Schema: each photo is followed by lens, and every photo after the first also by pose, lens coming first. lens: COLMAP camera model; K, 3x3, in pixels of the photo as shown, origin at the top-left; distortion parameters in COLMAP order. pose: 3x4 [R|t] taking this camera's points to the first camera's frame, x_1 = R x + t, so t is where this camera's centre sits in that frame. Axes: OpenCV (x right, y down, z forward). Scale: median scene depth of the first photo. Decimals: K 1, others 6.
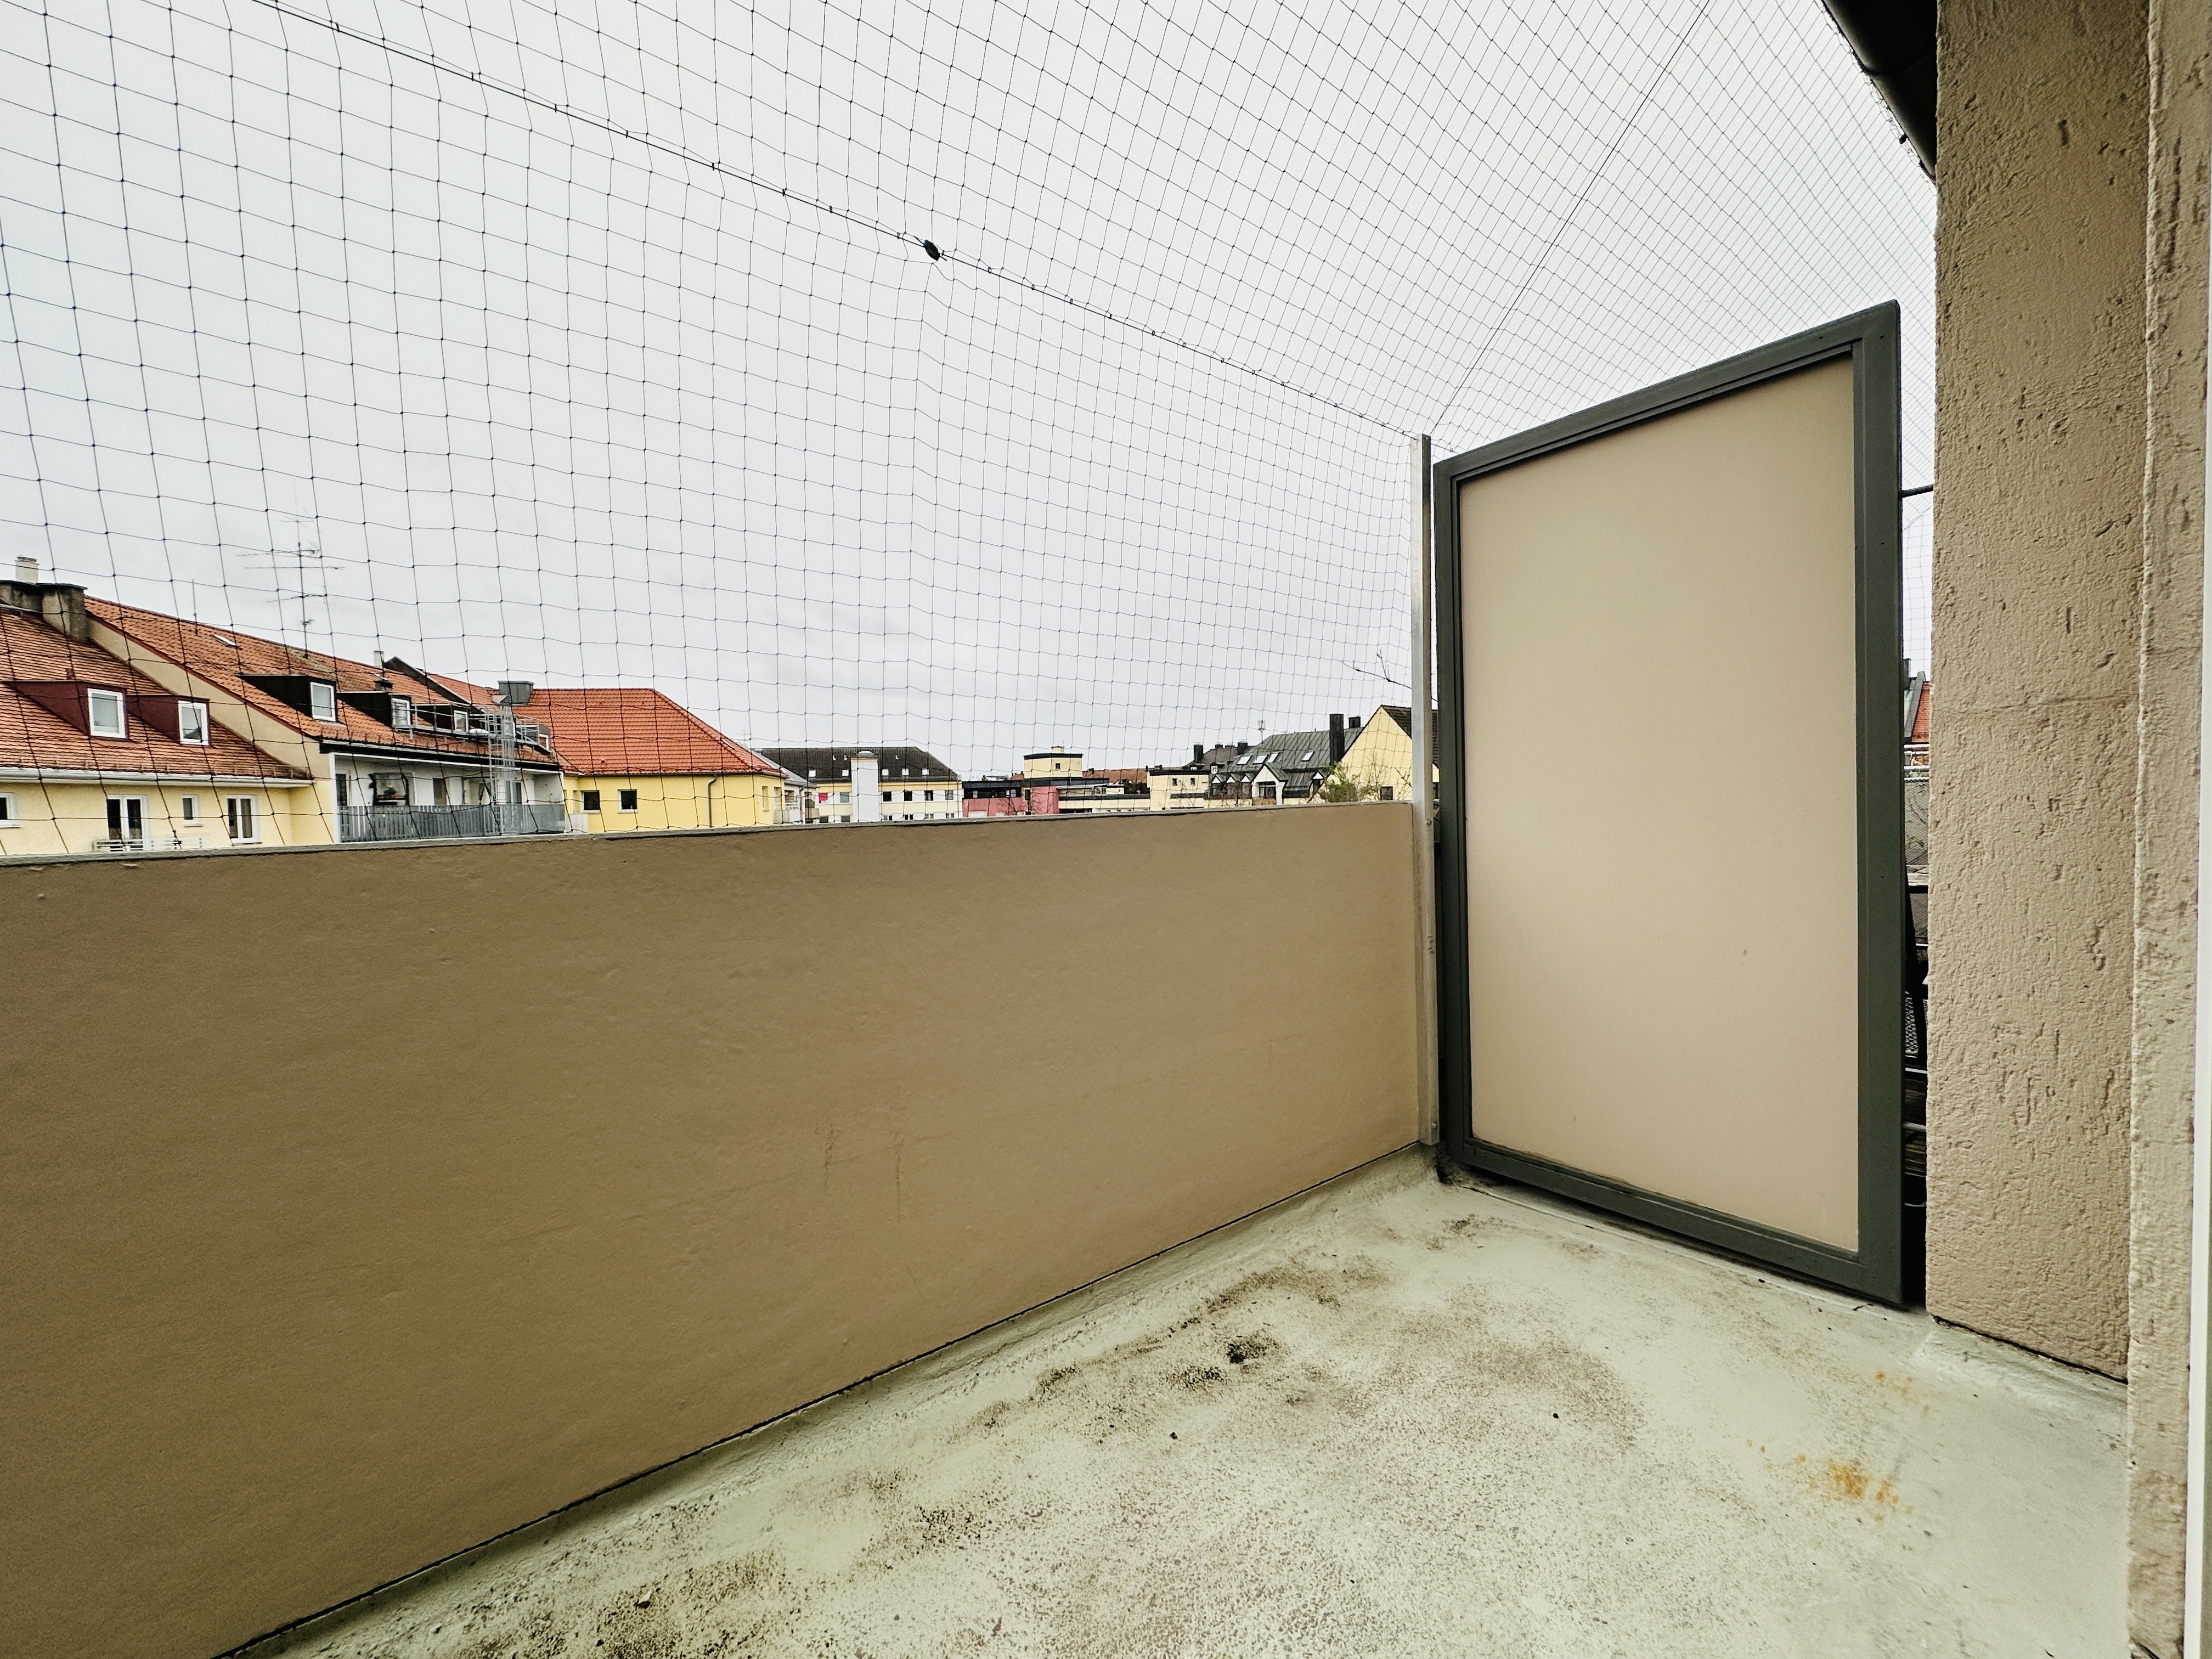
lens RADIAL K [[910.1, 0, 1108.9], [0, 910.1, 829.5], [0, 0, 1]] dist [0.001088, -0.000300]
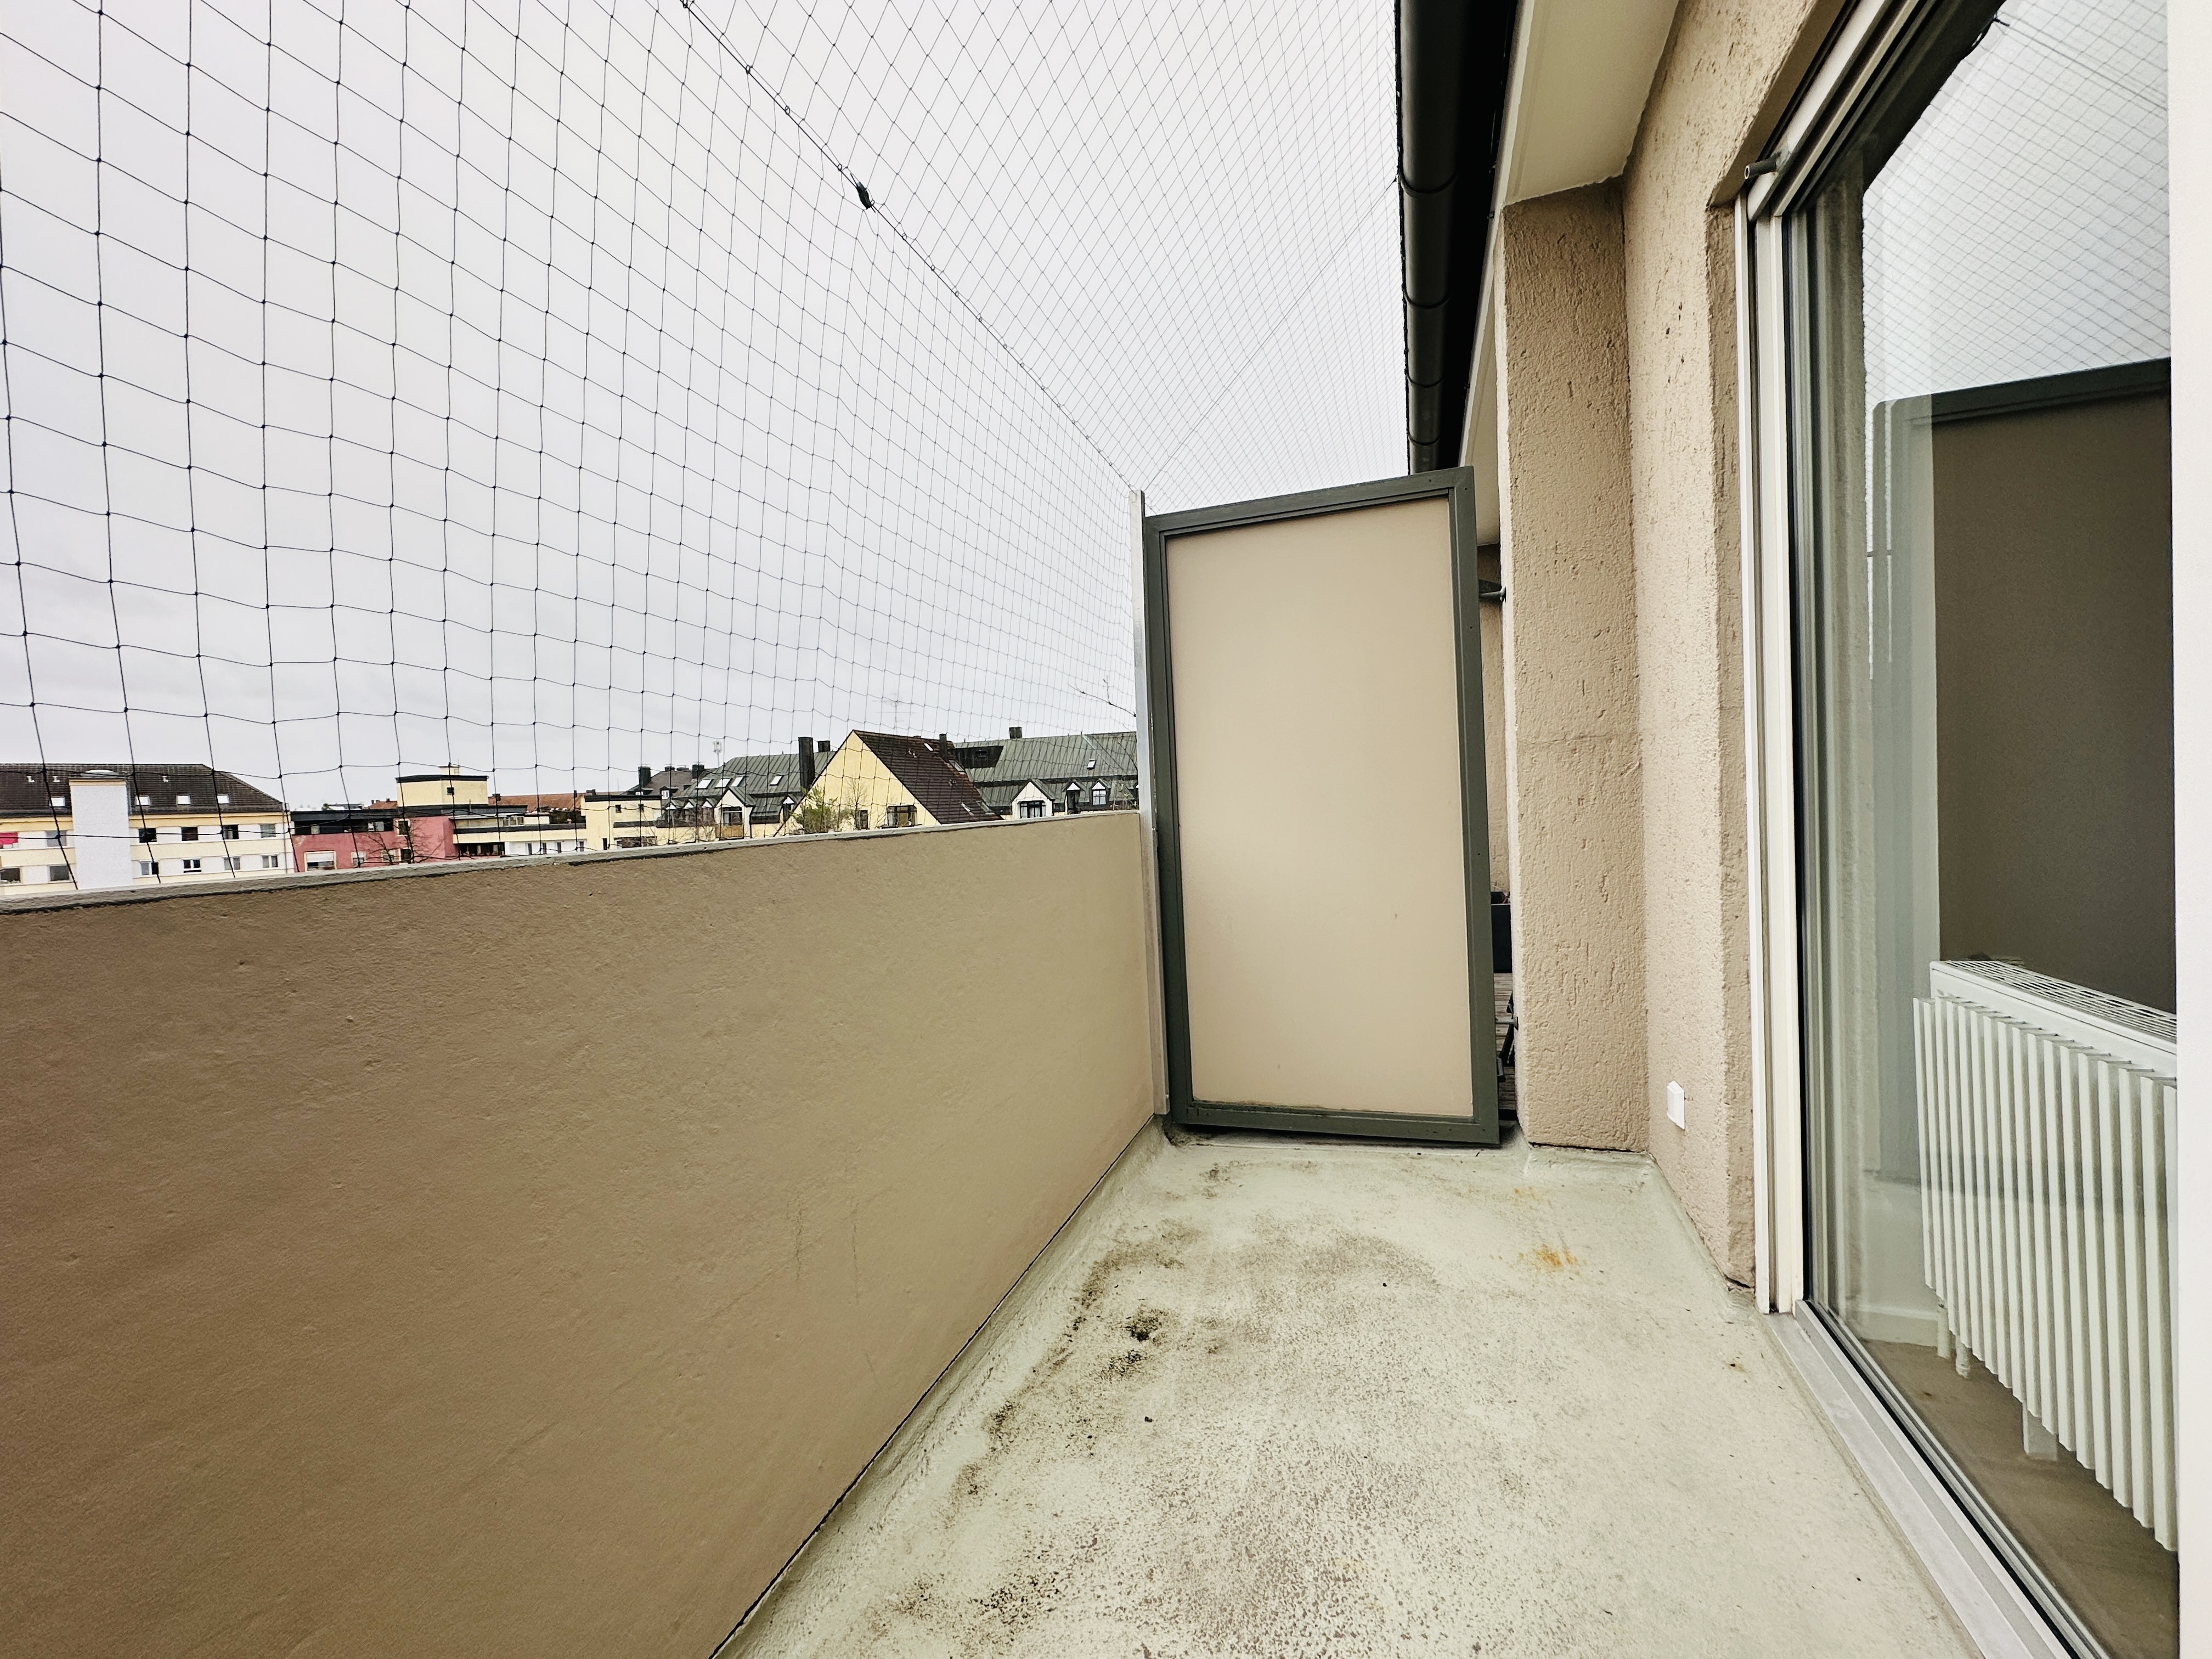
lens RADIAL K [[910.1, 0, 1108.9], [0, 910.1, 829.5], [0, 0, 1]] dist [0.001088, -0.000300]
pose [[0.819472, -0.025867, 0.572535, -0.398401], [0.042118, 0.998998, -0.015149, 0.007977], [-0.571569, 0.036529, 0.819741, 0.113887]]
